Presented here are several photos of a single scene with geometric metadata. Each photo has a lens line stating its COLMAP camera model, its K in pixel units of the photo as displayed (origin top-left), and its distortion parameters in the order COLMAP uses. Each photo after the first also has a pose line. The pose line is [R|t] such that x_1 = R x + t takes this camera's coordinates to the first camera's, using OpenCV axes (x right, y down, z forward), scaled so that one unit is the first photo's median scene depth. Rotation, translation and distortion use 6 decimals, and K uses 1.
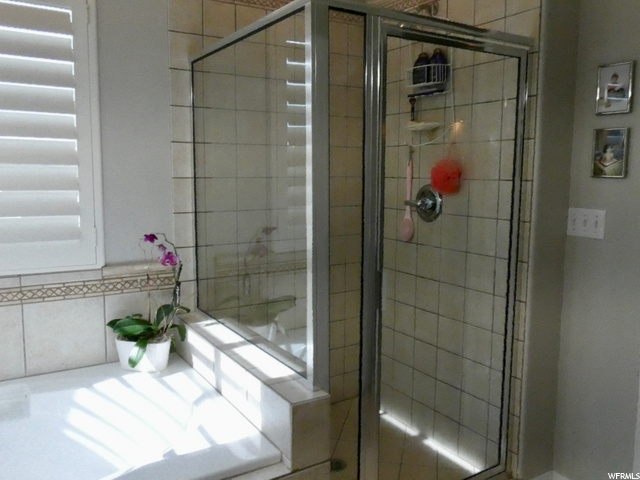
lens RADIAL K [[539.6, 0, 321.8], [0, 539.6, 243.4], [0, 0, 1]] dist [-0.004433, 0.007336]
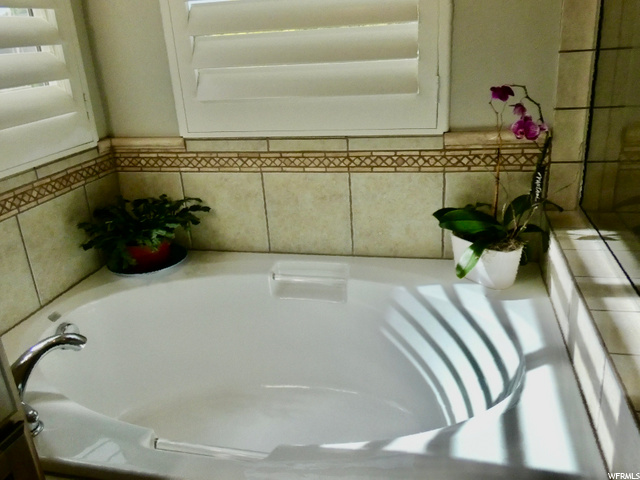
lens RADIAL K [[539.6, 0, 322.1], [0, 539.6, 237.0], [0, 0, 1]] dist [-0.004433, 0.007336]
pose [[0.707239, 0.200169, -0.678045, -0.002335], [-0.021180, 0.964649, 0.262687, -0.008222], [0.706657, -0.171422, 0.686476, 0.368852]]
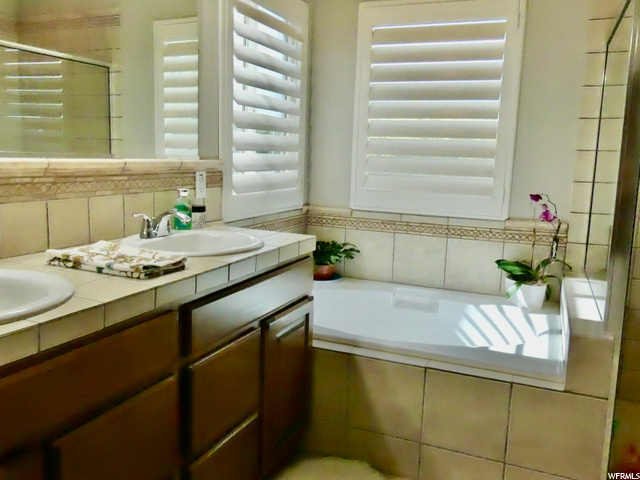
lens RADIAL K [[539.6, 0, 320.8], [0, 539.6, 251.6], [0, 0, 1]] dist [-0.004433, 0.007336]
pose [[0.579839, 0.150987, -0.800618, 0.381074], [-0.127528, 0.987385, 0.093848, 0.055867], [0.804688, 0.047684, 0.591779, -0.105097]]
